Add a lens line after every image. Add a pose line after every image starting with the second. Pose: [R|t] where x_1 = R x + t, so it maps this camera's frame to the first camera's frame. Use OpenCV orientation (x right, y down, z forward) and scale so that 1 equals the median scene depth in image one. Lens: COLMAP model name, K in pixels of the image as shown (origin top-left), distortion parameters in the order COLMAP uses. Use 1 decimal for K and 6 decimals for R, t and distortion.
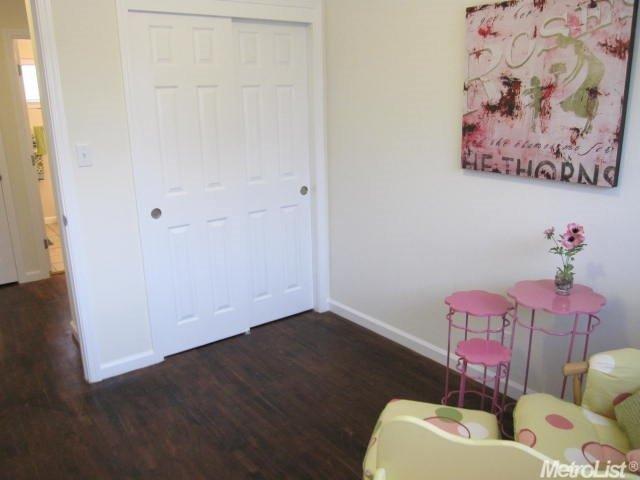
lens RADIAL K [[531.5, 0, 318.3], [0, 531.5, 244.0], [0, 0, 1]] dist [-0.079804, 0.043941]
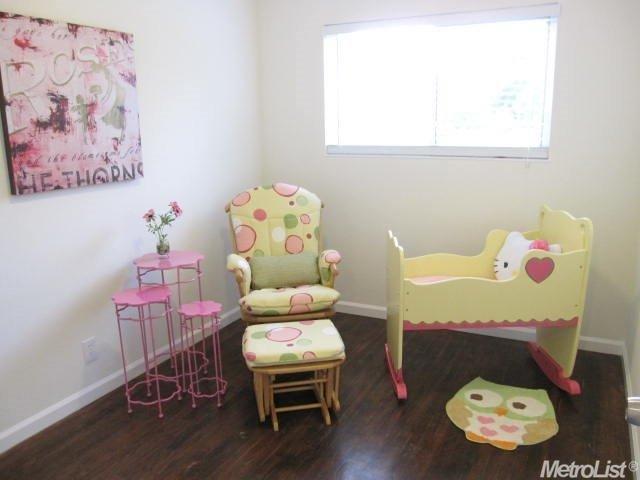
lens RADIAL K [[531.5, 0, 318.3], [0, 531.5, 244.0], [0, 0, 1]] dist [-0.079804, 0.043941]
pose [[-0.440396, -0.175964, 0.880391, -0.832320], [0.265699, 0.911135, 0.315019, -0.242612], [-0.857587, 0.372652, -0.354507, 1.060429]]
